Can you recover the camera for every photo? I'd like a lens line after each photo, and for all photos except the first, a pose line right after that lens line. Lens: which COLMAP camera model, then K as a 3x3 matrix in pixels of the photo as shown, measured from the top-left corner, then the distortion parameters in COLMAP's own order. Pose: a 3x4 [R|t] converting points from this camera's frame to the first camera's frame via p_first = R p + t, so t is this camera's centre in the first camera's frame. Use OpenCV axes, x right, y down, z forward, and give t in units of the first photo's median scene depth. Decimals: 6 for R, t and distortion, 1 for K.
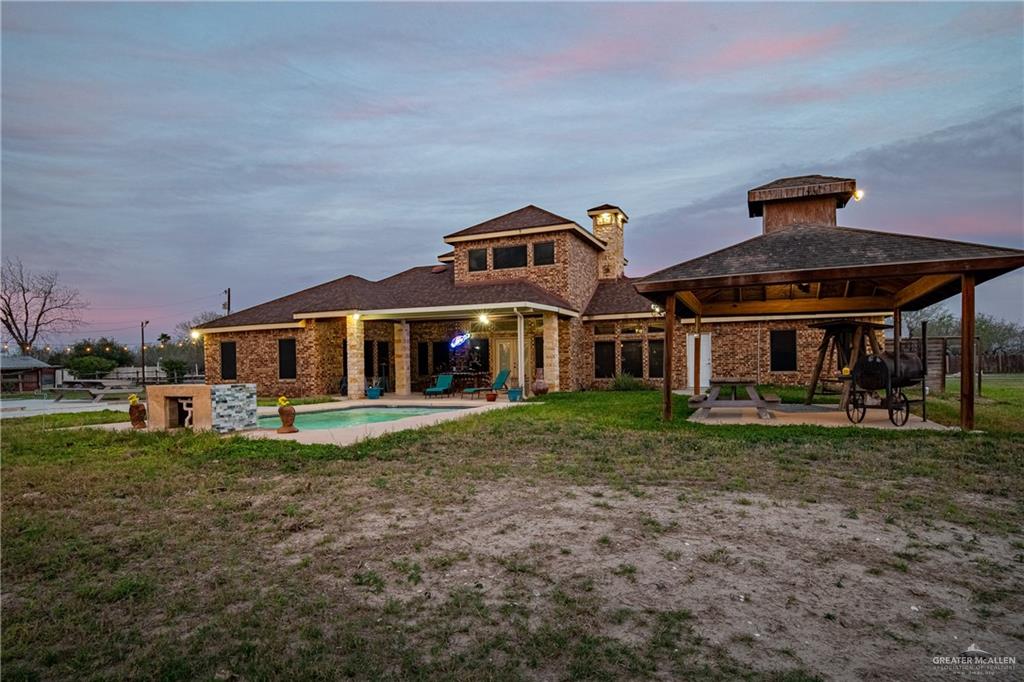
lens RADIAL K [[586.2, 0, 513.0], [0, 586.2, 346.4], [0, 0, 1]] dist [-0.040838, -0.007361]
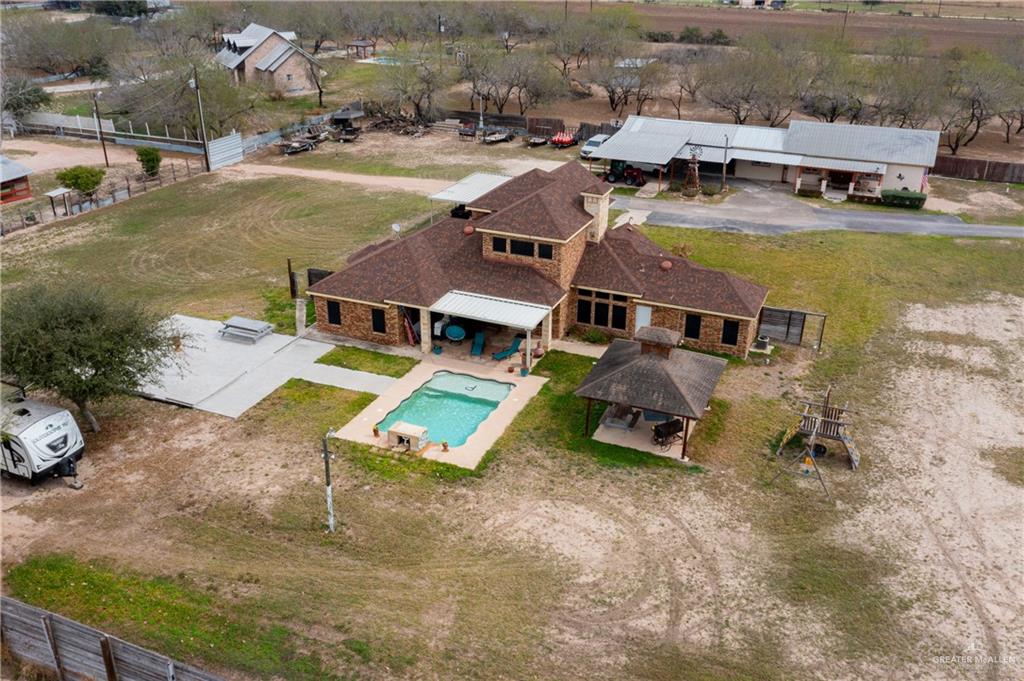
lens RADIAL K [[922.1, 0, 516.6], [0, 922.1, 341.7], [0, 0, 1]] dist [-0.018317, 0.001955]
pose [[0.999800, 0.016990, 0.010519, -0.064587], [-0.019934, 0.884615, 0.465895, -1.676376], [-0.001389, -0.466012, 0.884777, -1.868707]]
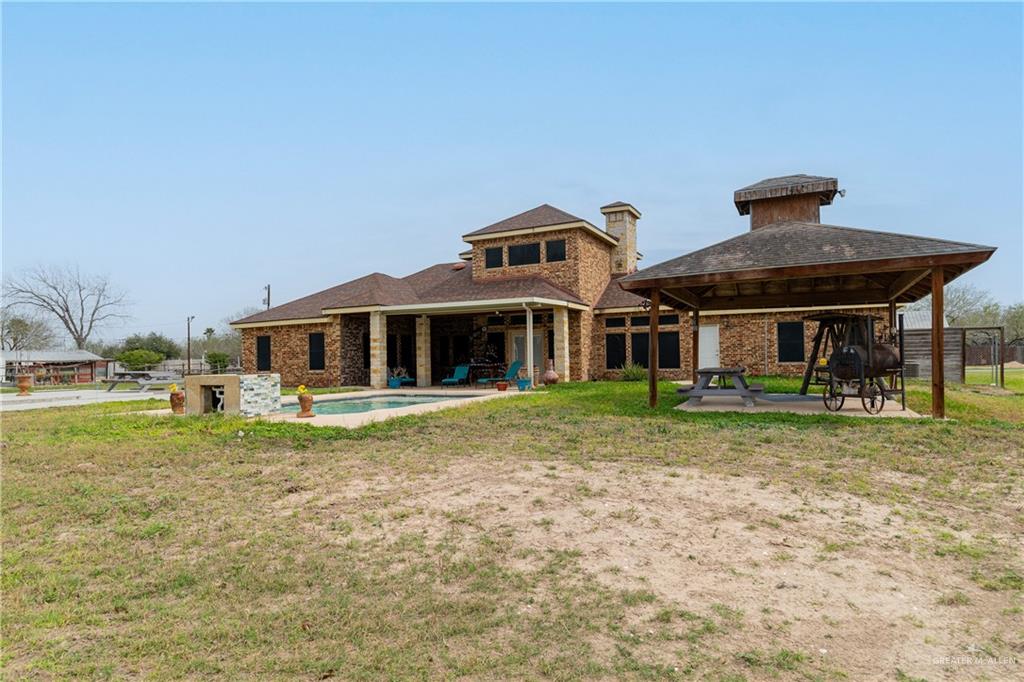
lens RADIAL K [[586.2, 0, 514.8], [0, 586.2, 326.8], [0, 0, 1]] dist [-0.040838, -0.007361]
pose [[0.998118, -0.005396, -0.061088, 0.069379], [0.004147, 0.999780, -0.020551, -0.001112], [0.061185, 0.020259, 0.997921, -0.081141]]
